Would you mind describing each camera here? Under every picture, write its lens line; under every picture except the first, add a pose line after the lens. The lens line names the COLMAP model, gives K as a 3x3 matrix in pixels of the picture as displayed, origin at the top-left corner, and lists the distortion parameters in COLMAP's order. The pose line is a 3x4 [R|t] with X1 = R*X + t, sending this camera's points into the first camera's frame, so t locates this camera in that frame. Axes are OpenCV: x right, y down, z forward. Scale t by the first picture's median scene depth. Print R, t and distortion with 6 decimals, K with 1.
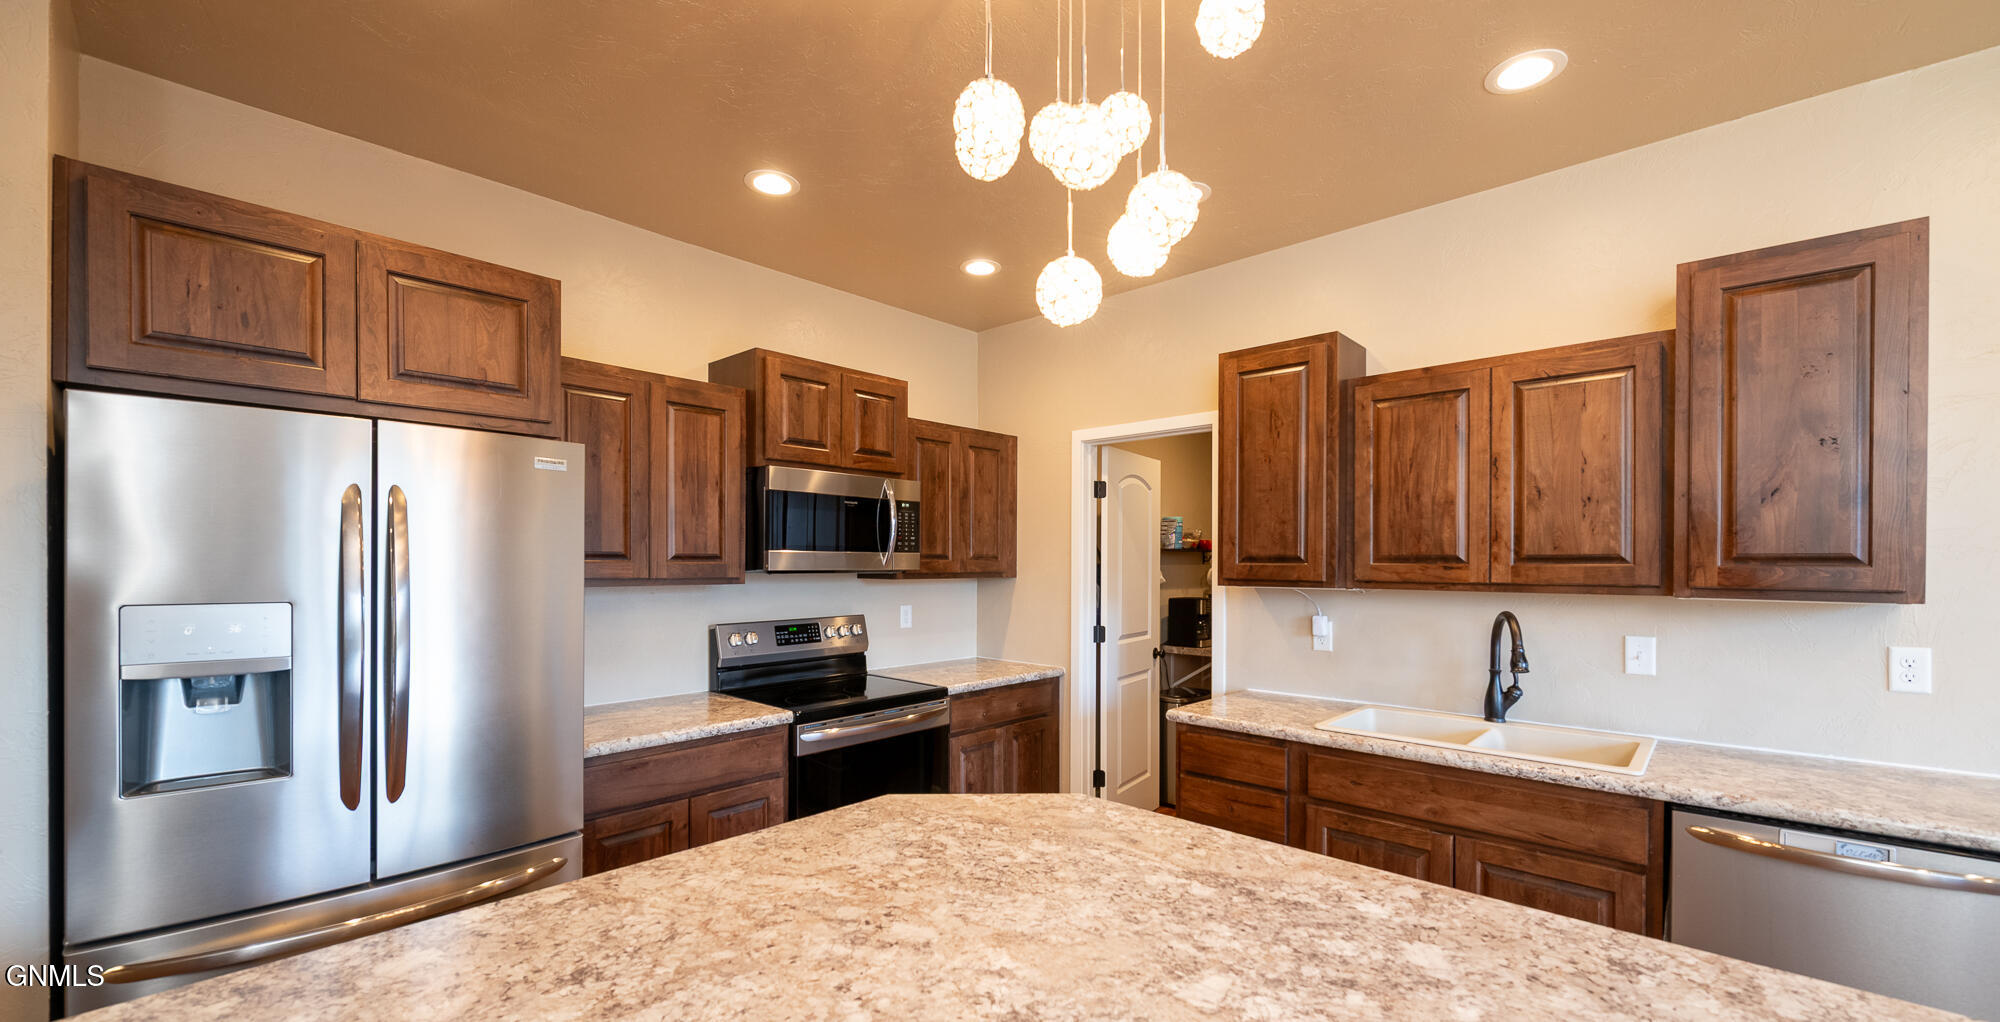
lens RADIAL K [[784.5, 0, 982.4], [0, 784.5, 586.0], [0, 0, 1]] dist [-0.006595, -0.000111]
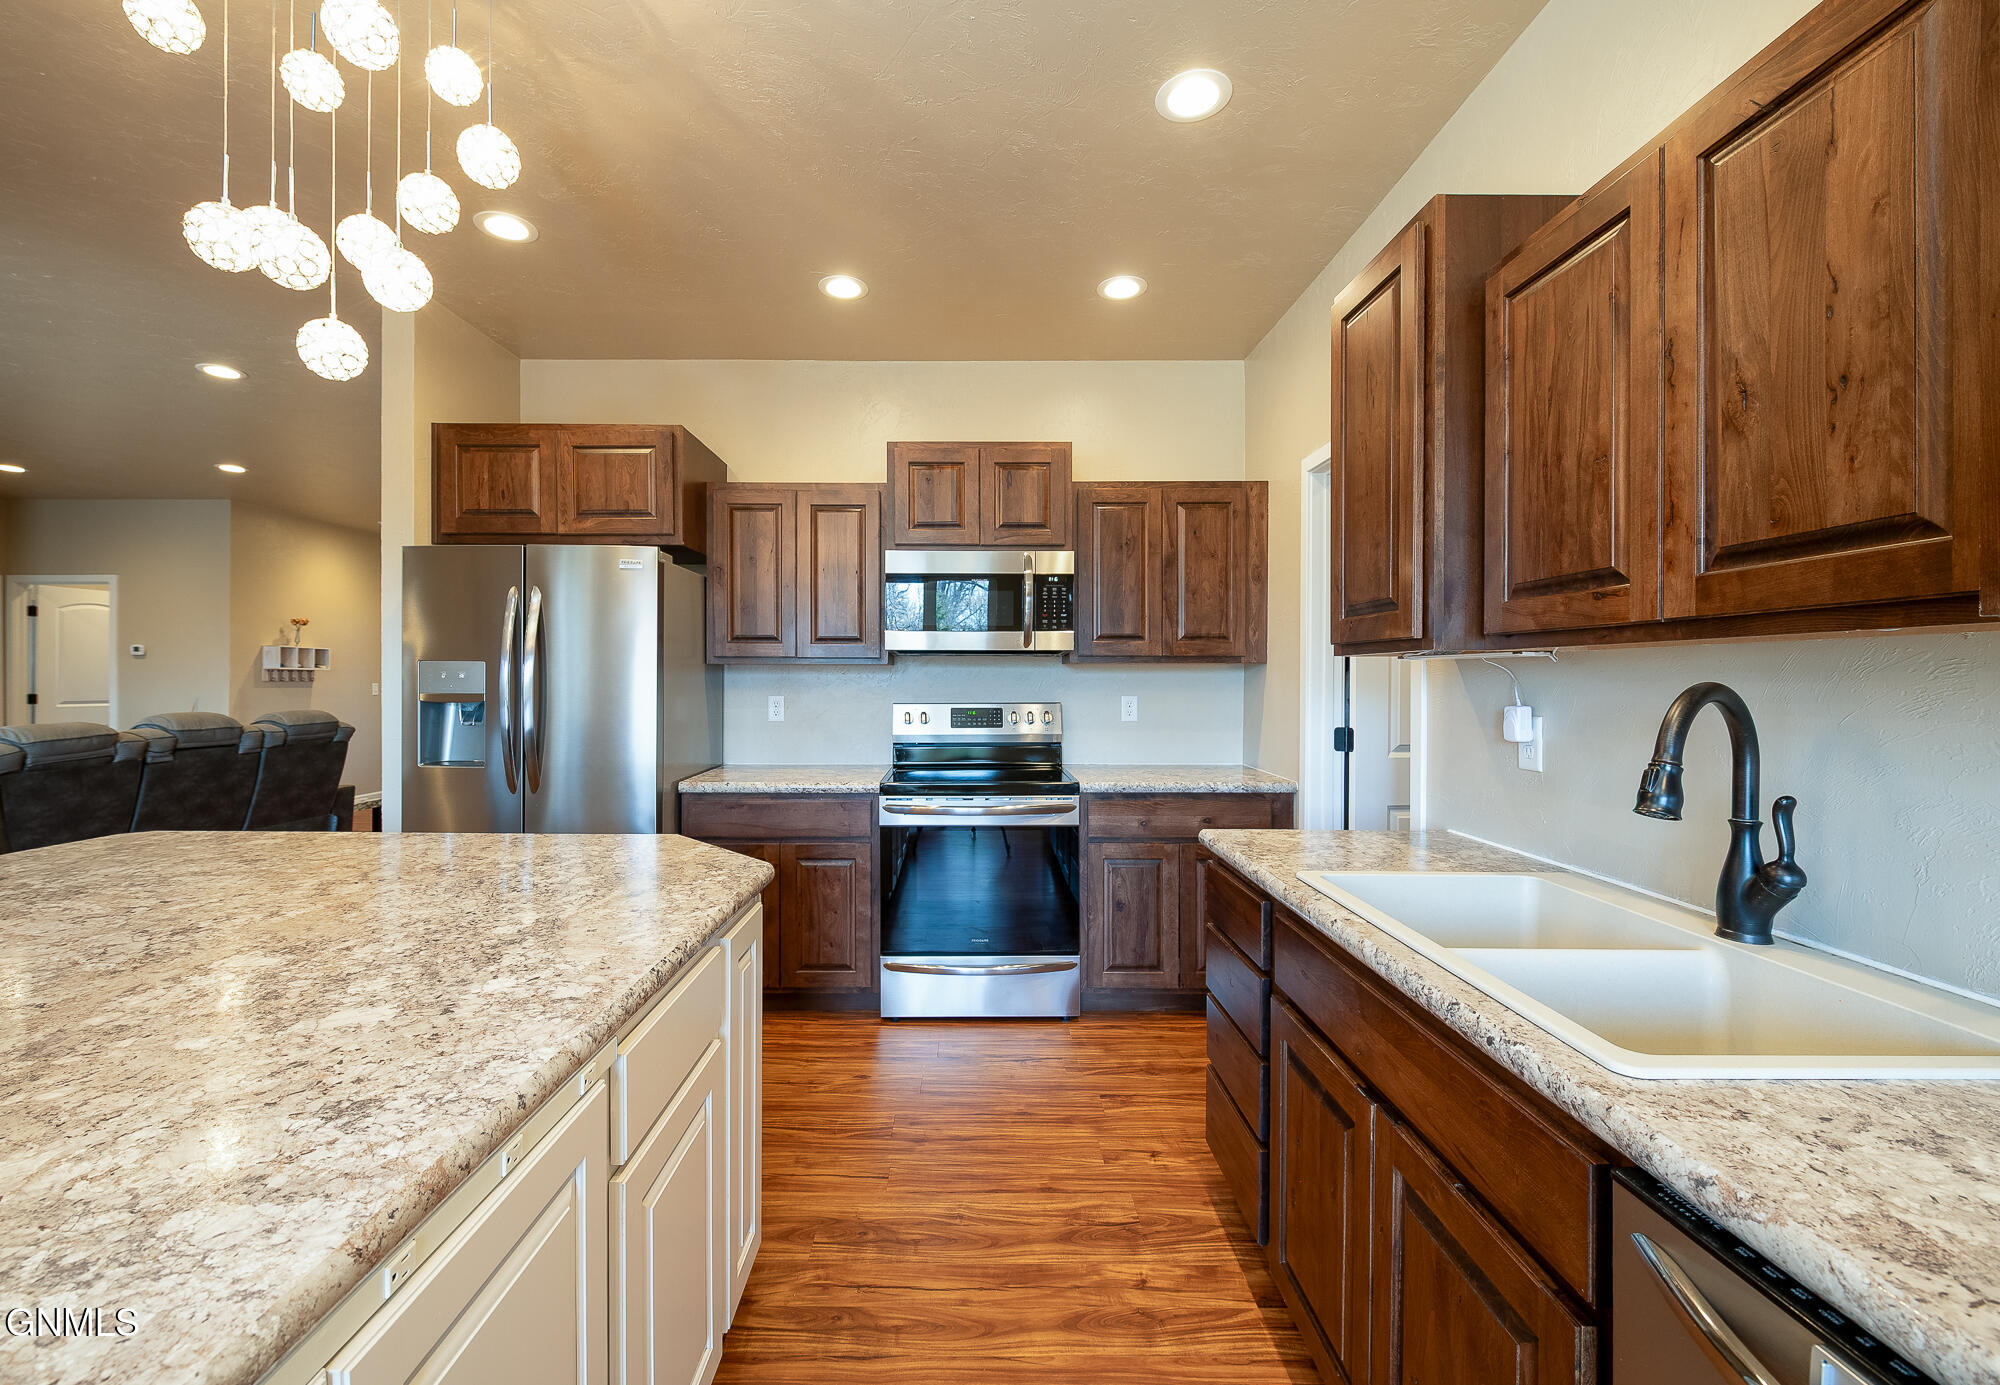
lens RADIAL K [[811.6, 0, 949.3], [0, 811.6, 702.3], [0, 0, 1]] dist [-0.000071, -0.005023]
pose [[0.679818, 0.020537, -0.733093, 0.681343], [-0.022815, 0.999716, 0.006850, 0.047870], [0.733026, 0.012069, 0.680094, 0.363442]]
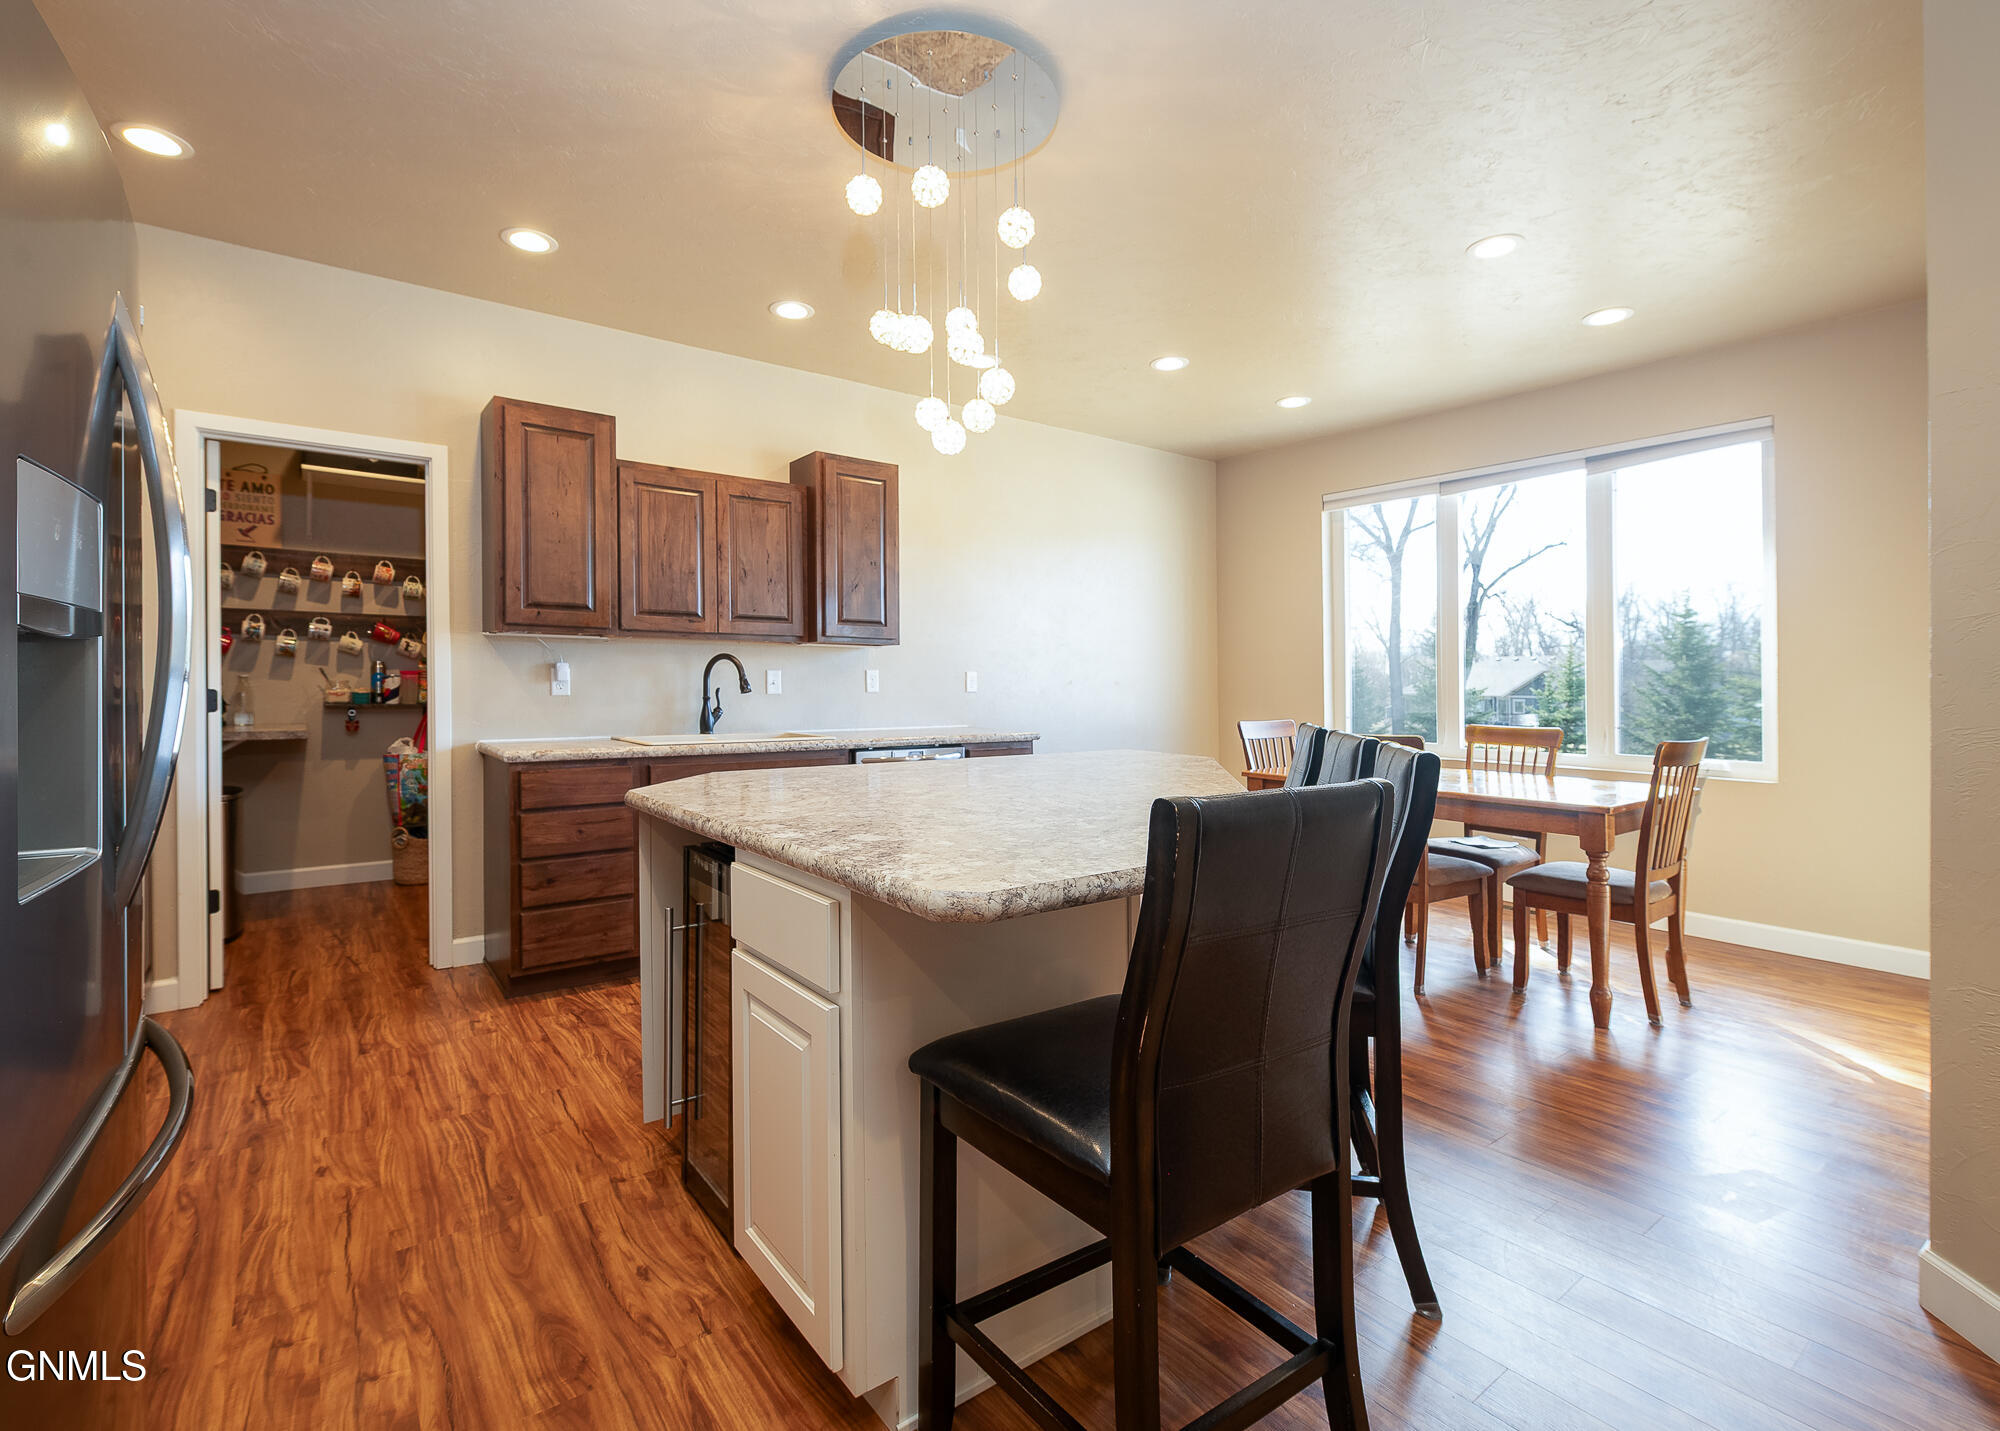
lens RADIAL K [[946.4, 0, 999.5], [0, 946.4, 703.8], [0, 0, 1]] dist [0.001773, -0.000231]
pose [[0.157468, -0.021283, 0.987295, -0.918270], [0.021873, 0.999598, 0.018059, 0.099397], [-0.987282, 0.018752, 0.157871, 0.221095]]
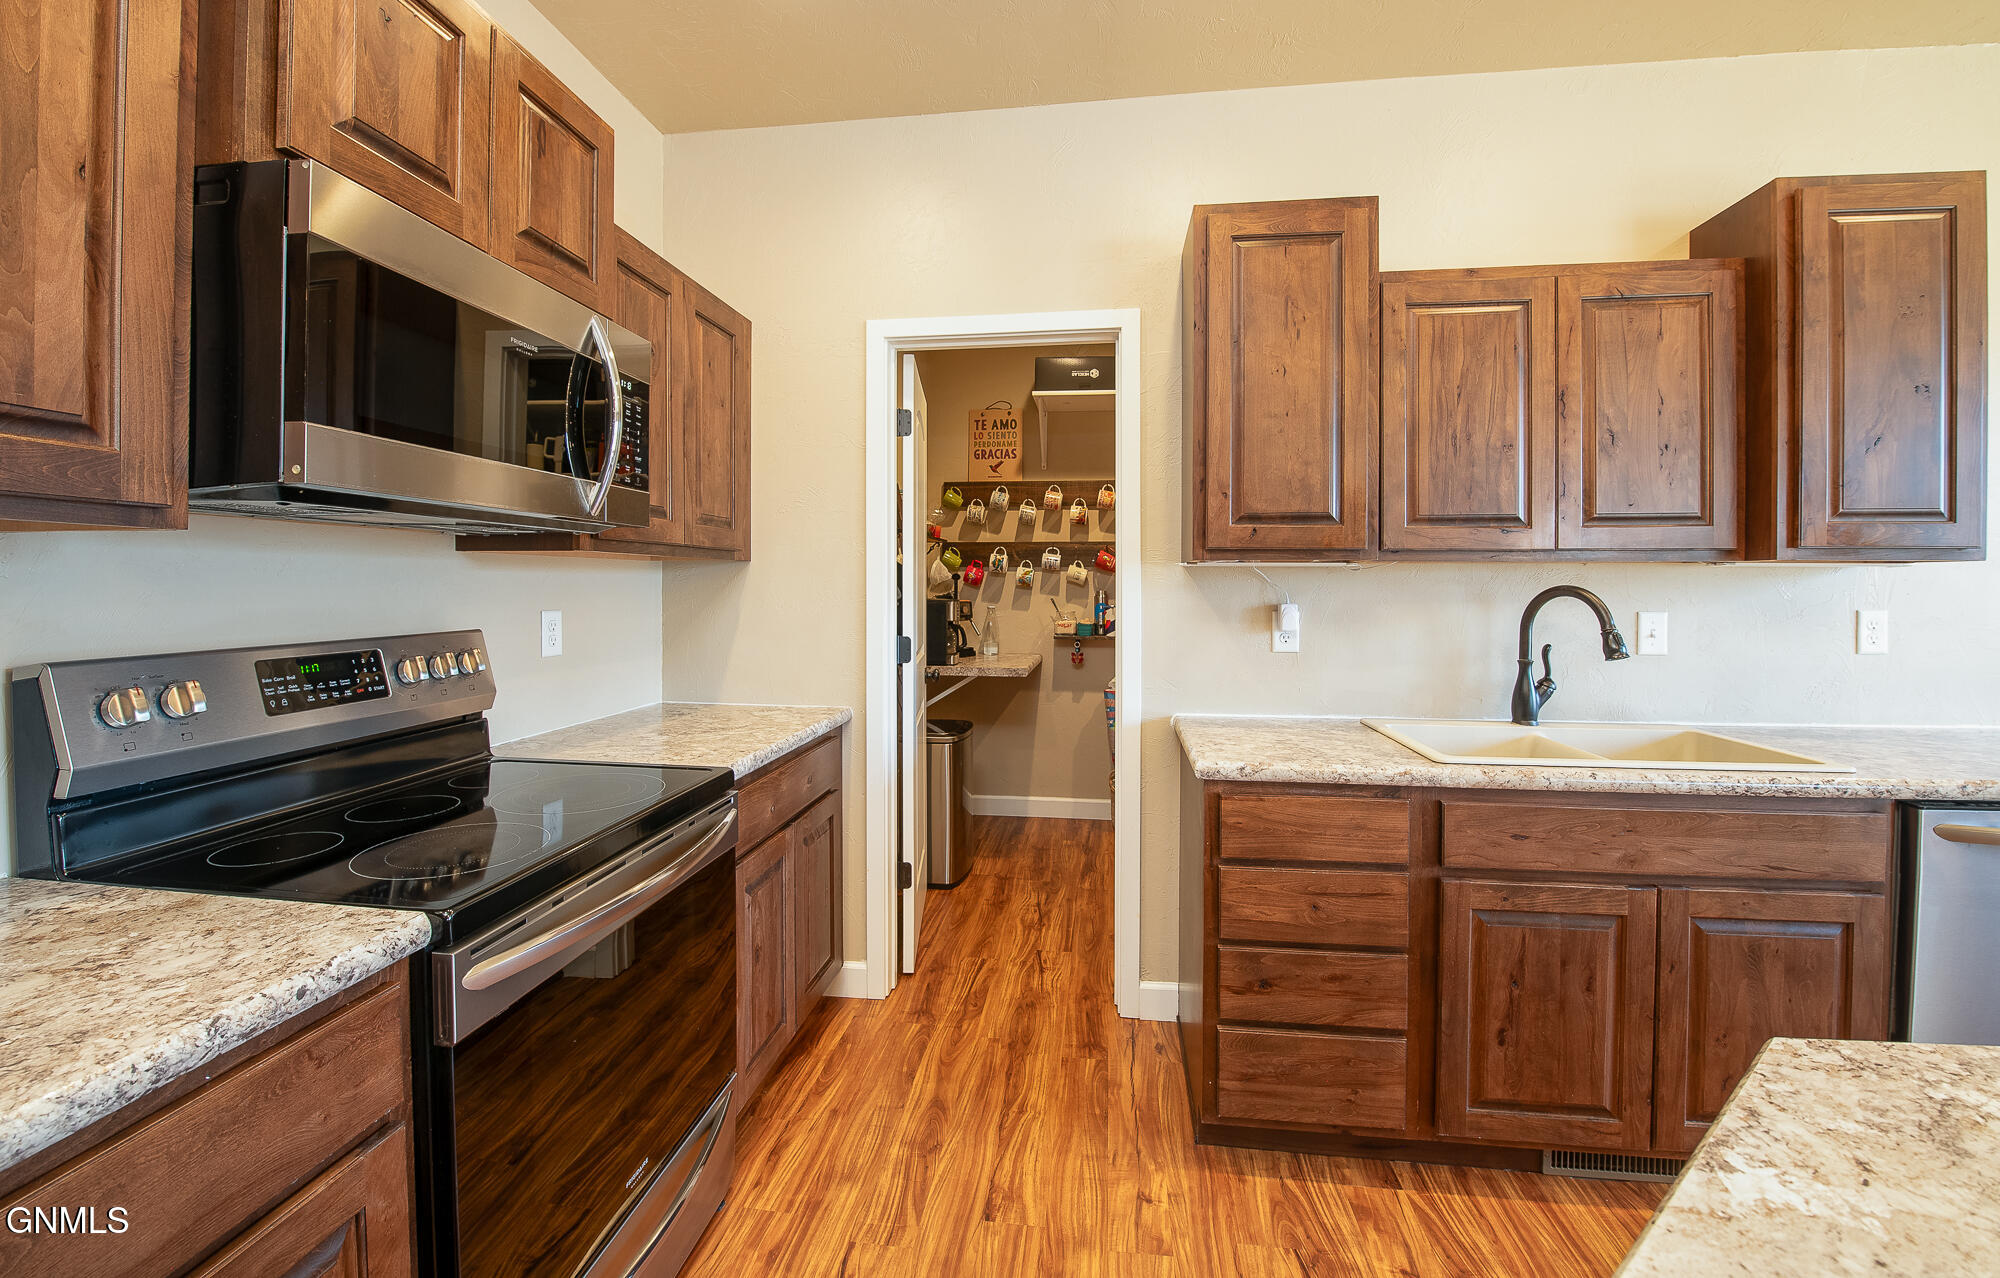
lens RADIAL K [[811.2, 0, 994.6], [0, 811.2, 604.2], [0, 0, 1]] dist [-0.019957, -0.000361]
pose [[0.804762, -0.013331, 0.593448, -0.276148], [0.017048, 0.999854, -0.000658, 0.040106], [-0.593353, 0.010647, 0.804872, 0.654636]]
